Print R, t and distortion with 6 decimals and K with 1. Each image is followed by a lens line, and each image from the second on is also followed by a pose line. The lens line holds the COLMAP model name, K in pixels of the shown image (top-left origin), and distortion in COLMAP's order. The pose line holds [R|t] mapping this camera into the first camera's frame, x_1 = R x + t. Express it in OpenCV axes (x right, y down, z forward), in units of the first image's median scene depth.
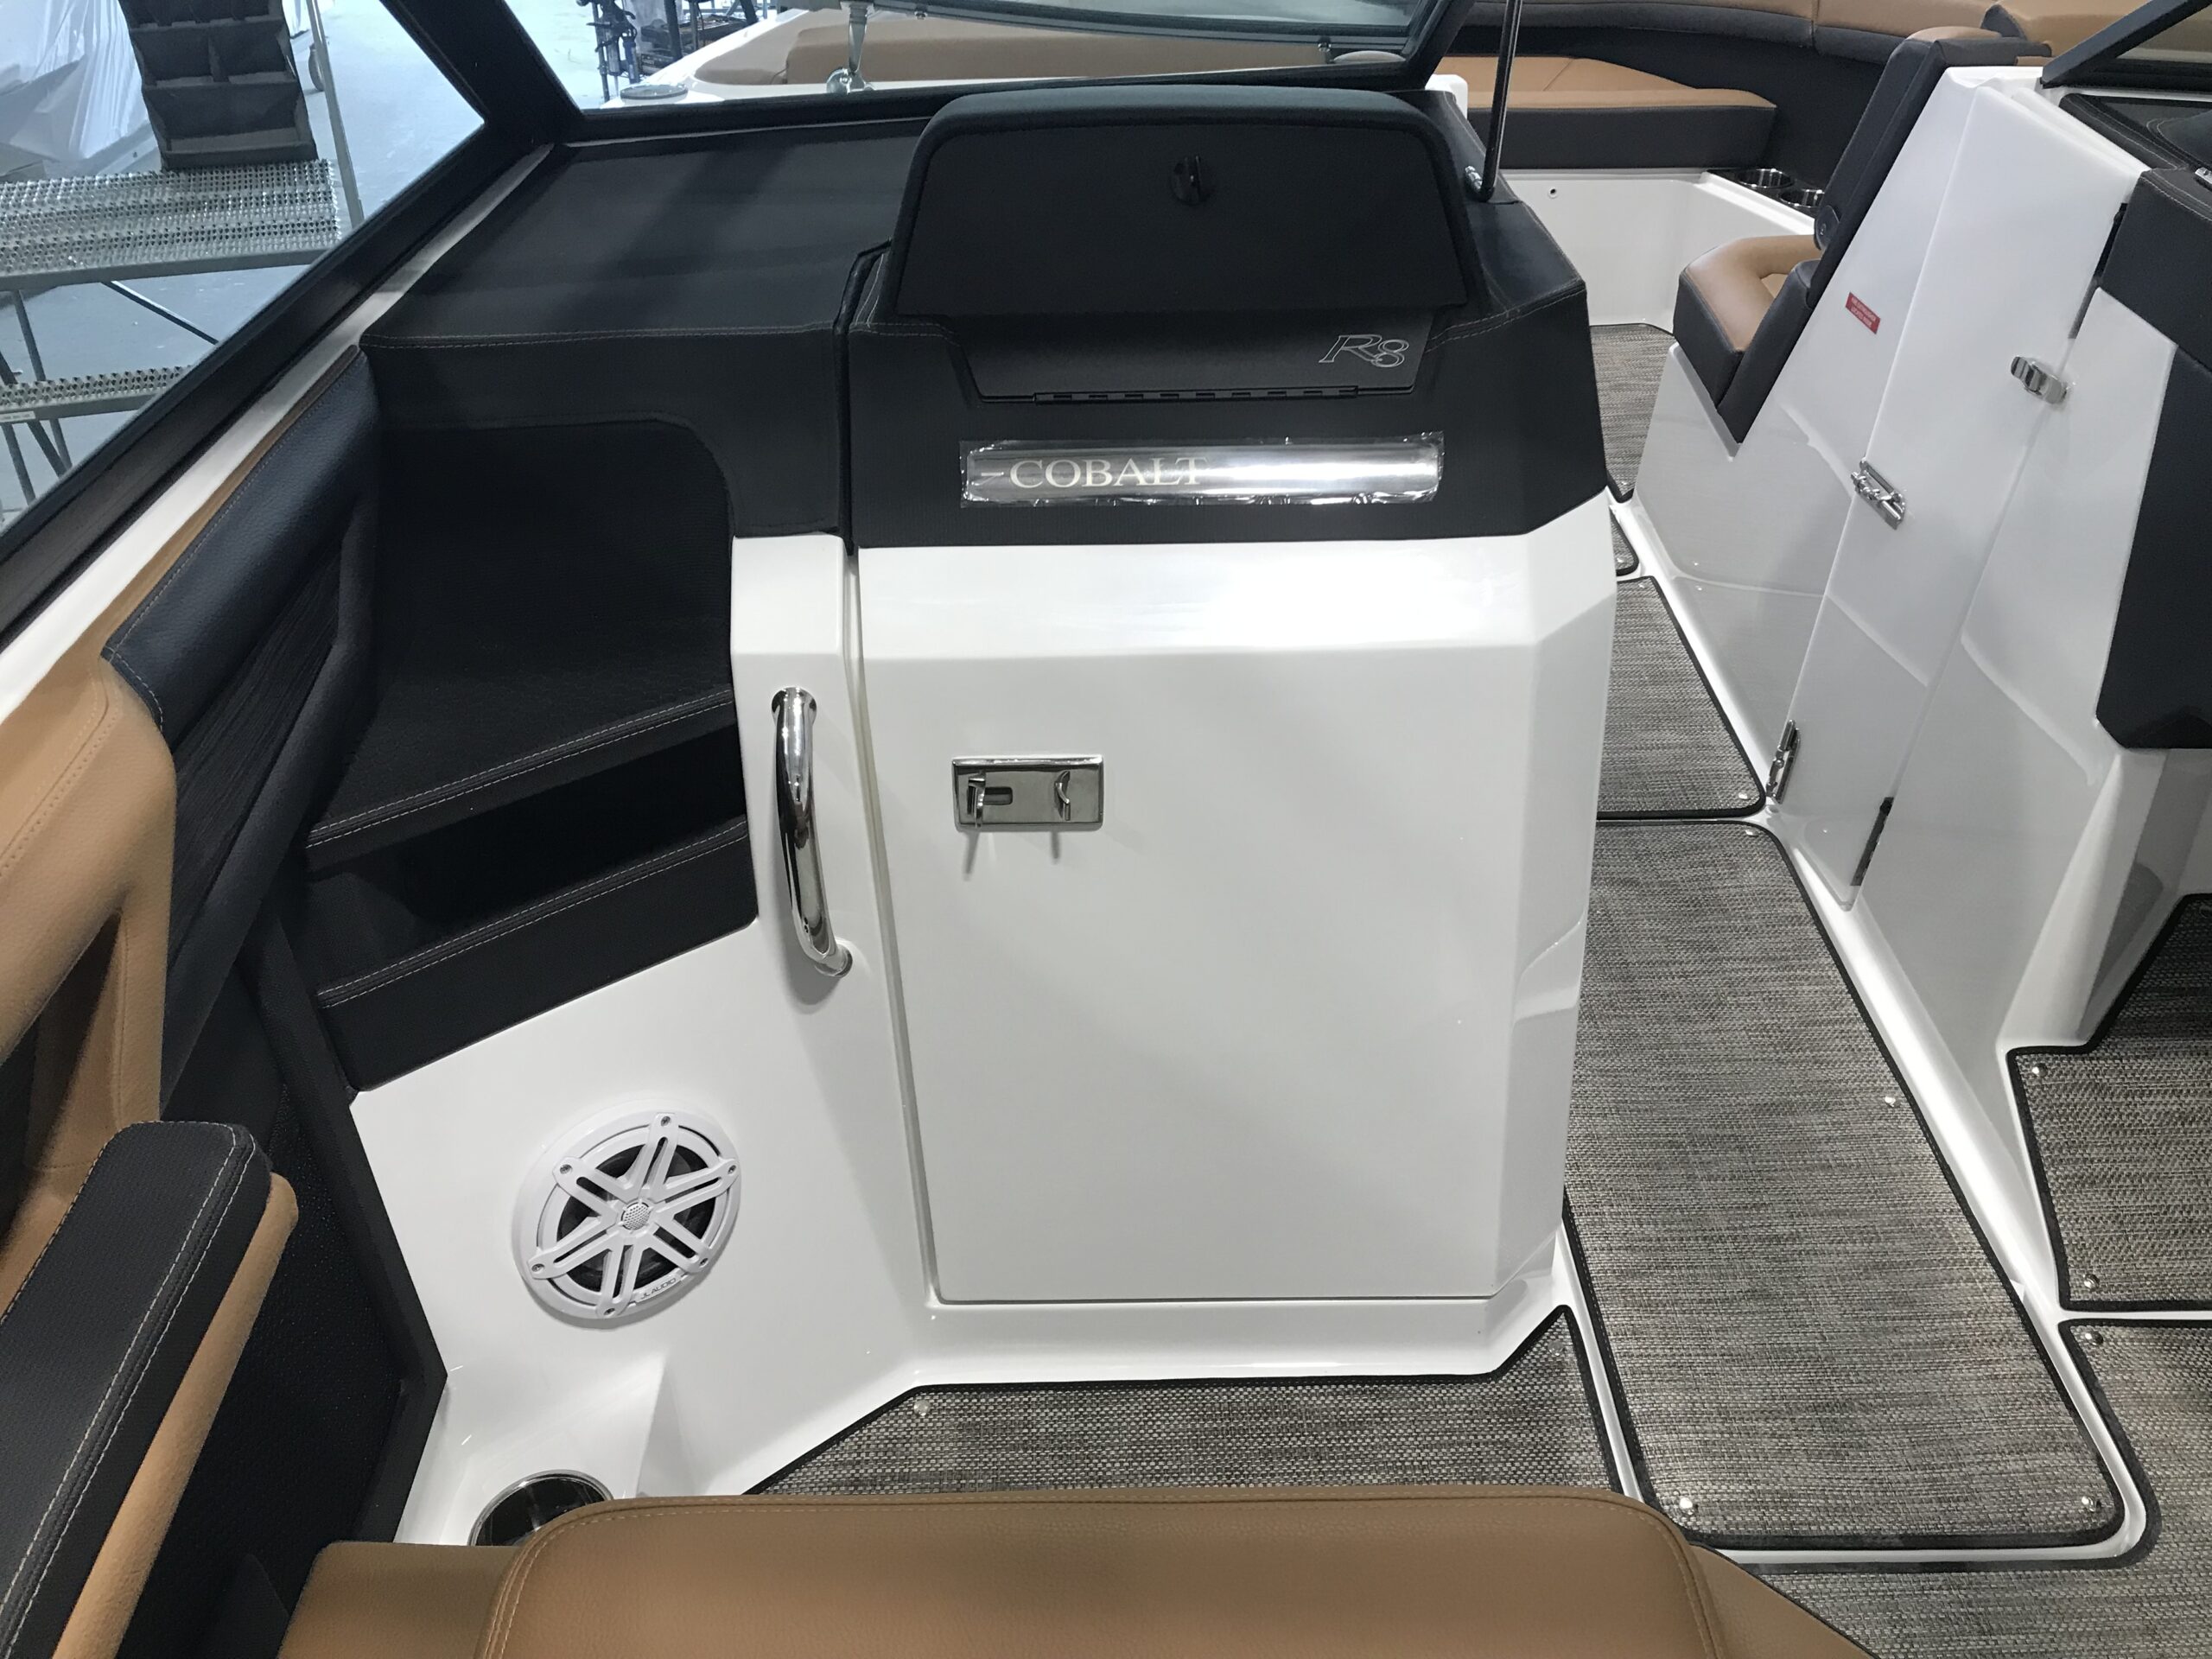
lens RADIAL K [[1772.6, 0, 1106.0], [0, 1772.6, 829.5], [0, 0, 1]] dist [0.009330, -0.000304]
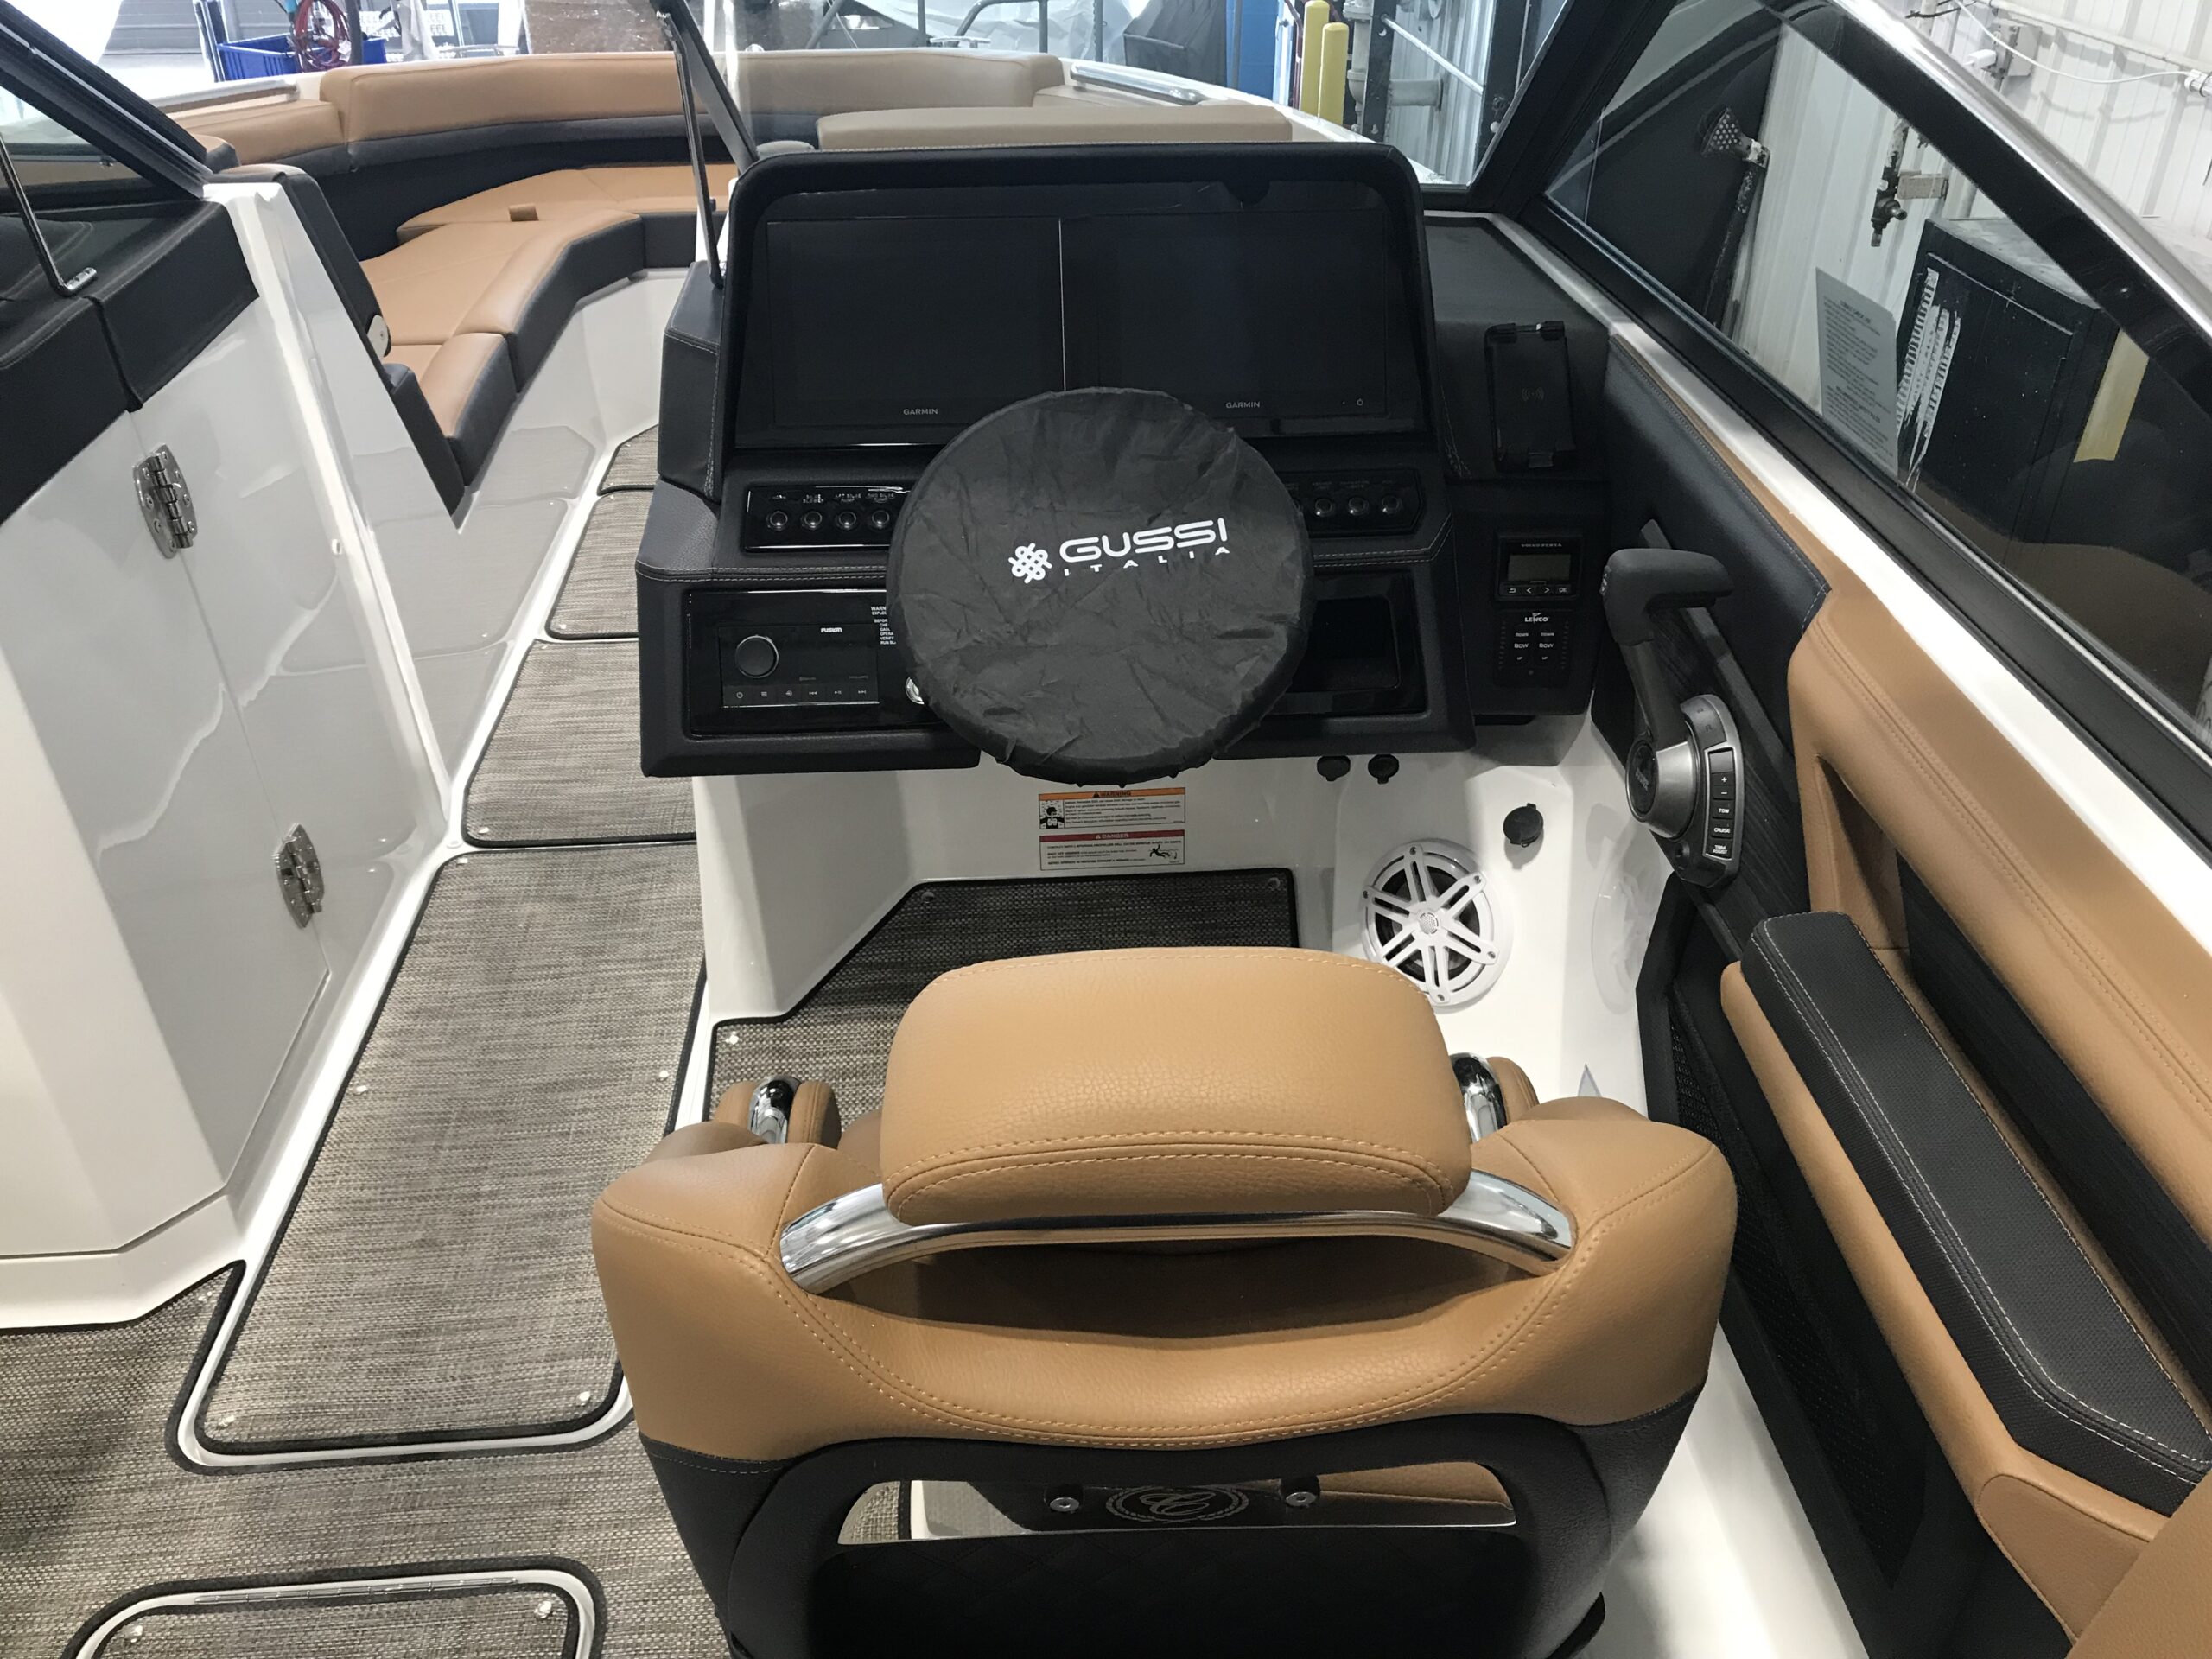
lens RADIAL K [[1780.1, 0, 1094.3], [0, 1780.1, 822.8], [0, 0, 1]] dist [0.082793, -0.111782]
pose [[0.998496, -0.027757, 0.047272, 0.741111], [0.030391, 0.997971, -0.055957, 0.071613], [-0.045623, 0.057309, 0.997313, -0.177664]]
